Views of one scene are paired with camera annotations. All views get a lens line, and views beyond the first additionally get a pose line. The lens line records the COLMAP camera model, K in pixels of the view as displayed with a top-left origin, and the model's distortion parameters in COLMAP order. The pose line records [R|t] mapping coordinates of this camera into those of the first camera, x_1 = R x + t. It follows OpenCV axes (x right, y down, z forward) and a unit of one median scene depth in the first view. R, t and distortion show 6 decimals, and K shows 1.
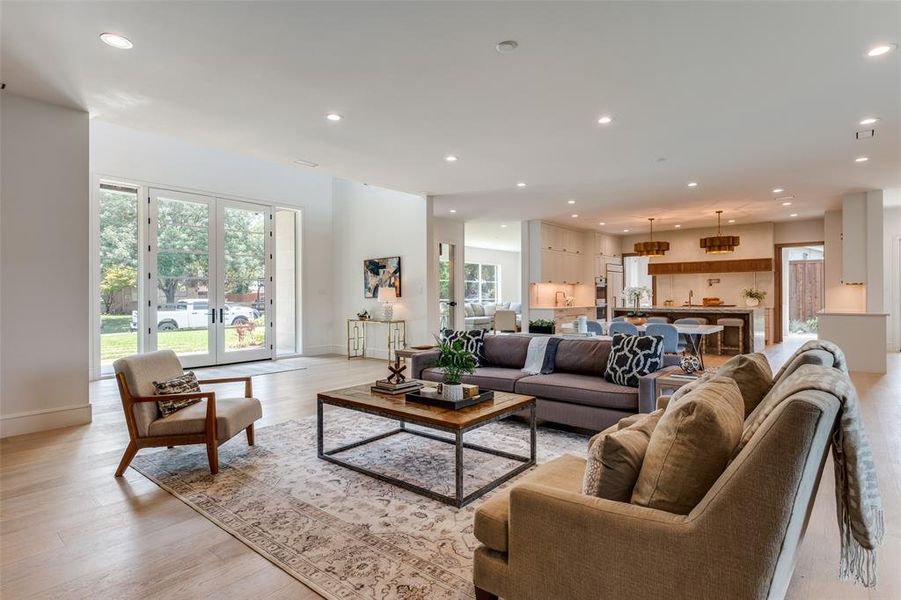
lens RADIAL K [[474.8, 0, 434.1], [0, 474.8, 299.8], [0, 0, 1]] dist [0.006800, 0.001614]
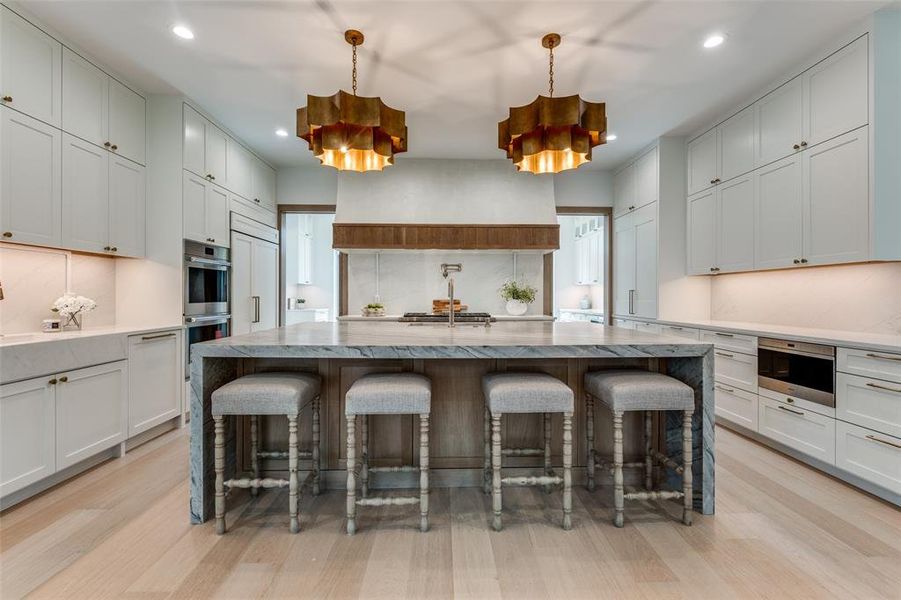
lens RADIAL K [[392.0, 0, 450.5], [0, 392.0, 296.6], [0, 0, 1]] dist [-0.001689, -0.002013]
pose [[0.738620, 0.003428, 0.674113, 0.303206], [0.004708, 0.999936, -0.010244, -0.003044], [-0.674105, 0.010740, 0.738557, 0.699172]]
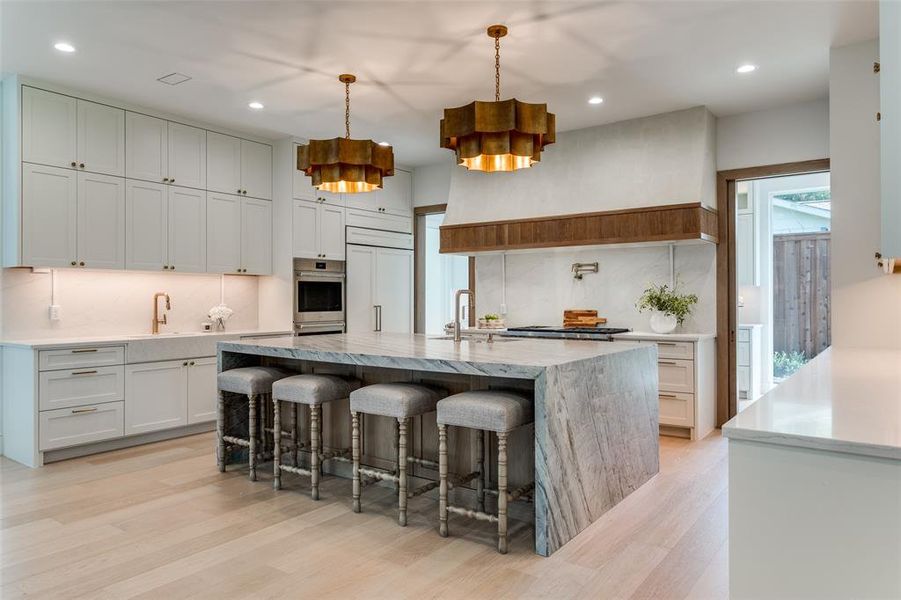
lens RADIAL K [[599.4, 0, 448.6], [0, 599.4, 294.1], [0, 0, 1]] dist [-0.002857, 0.007510]
pose [[0.997227, 0.002907, 0.074358, 0.446075], [-0.001381, 0.999788, -0.020563, -0.007117], [-0.074402, 0.020404, 0.997020, 0.517634]]
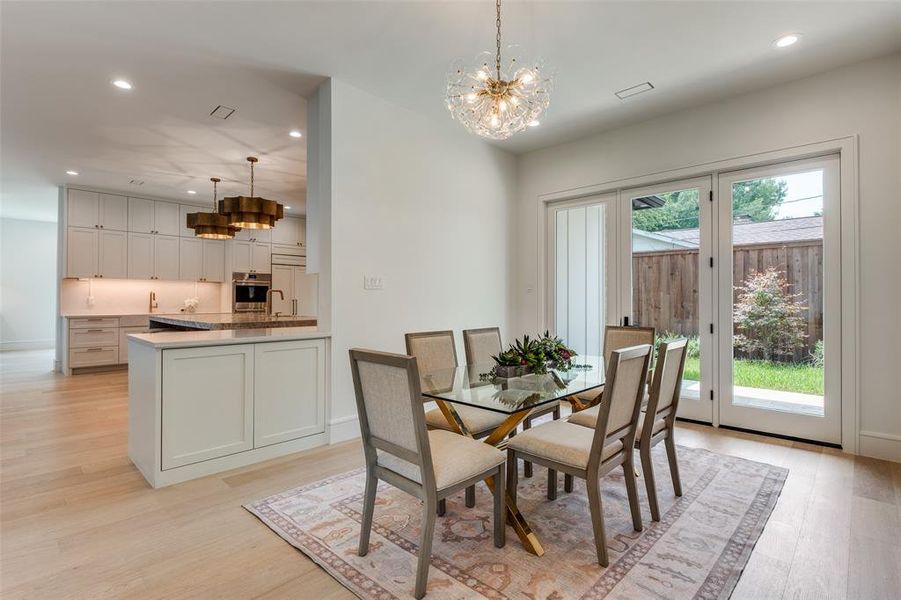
lens RADIAL K [[427.8, 0, 450.7], [0, 427.8, 296.5], [0, 0, 1]] dist [0.004446, -0.001718]
pose [[0.998950, 0.004543, -0.045589, 0.720759], [-0.005468, 0.999781, -0.020176, 0.000405], [0.045487, 0.020404, 0.998757, 0.390373]]
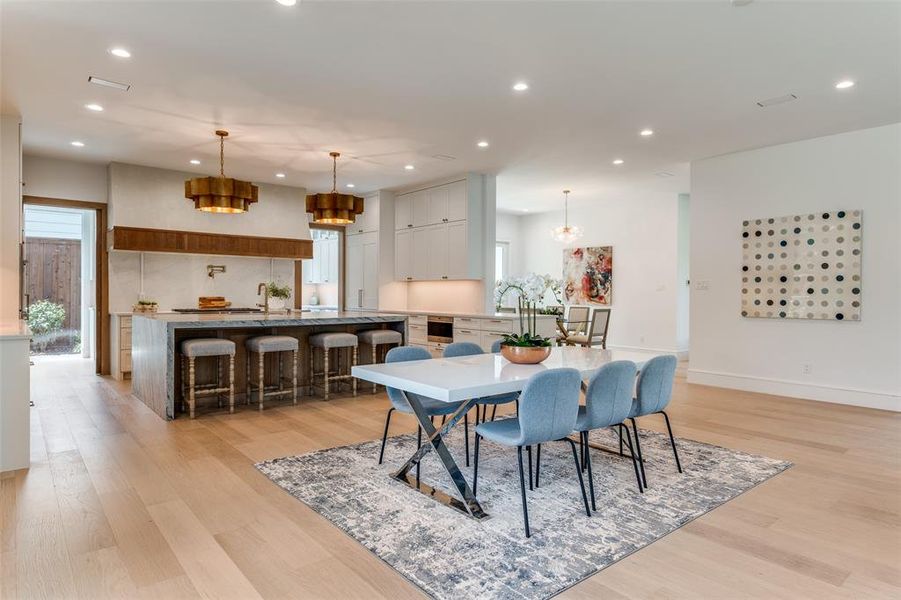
lens RADIAL K [[532.7, 0, 456.3], [0, 532.7, 293.9], [0, 0, 1]] dist [-0.000264, -0.000257]
pose [[0.152507, 0.002983, 0.988298, -0.028353], [0.006270, 0.999972, -0.003986, -0.003346], [-0.988282, 0.006804, 0.152484, 0.616428]]
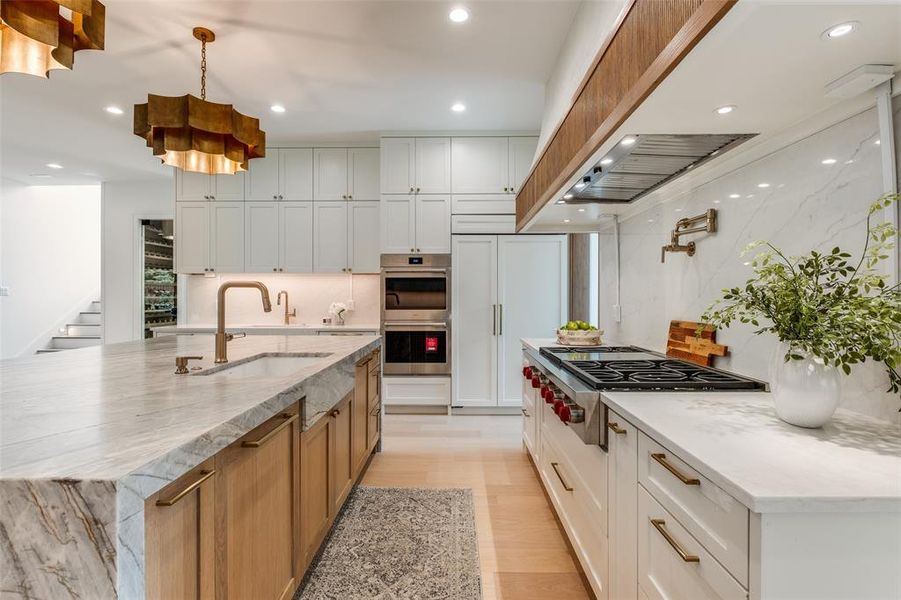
lens RADIAL K [[427.8, 0, 452.2], [0, 427.8, 288.1], [0, 0, 1]] dist [0.004446, -0.001718]
pose [[0.644945, -0.010560, -0.764156, 0.667130], [-0.012163, 0.999636, -0.024080, -0.012154], [0.764132, 0.024825, 0.644582, 0.852591]]
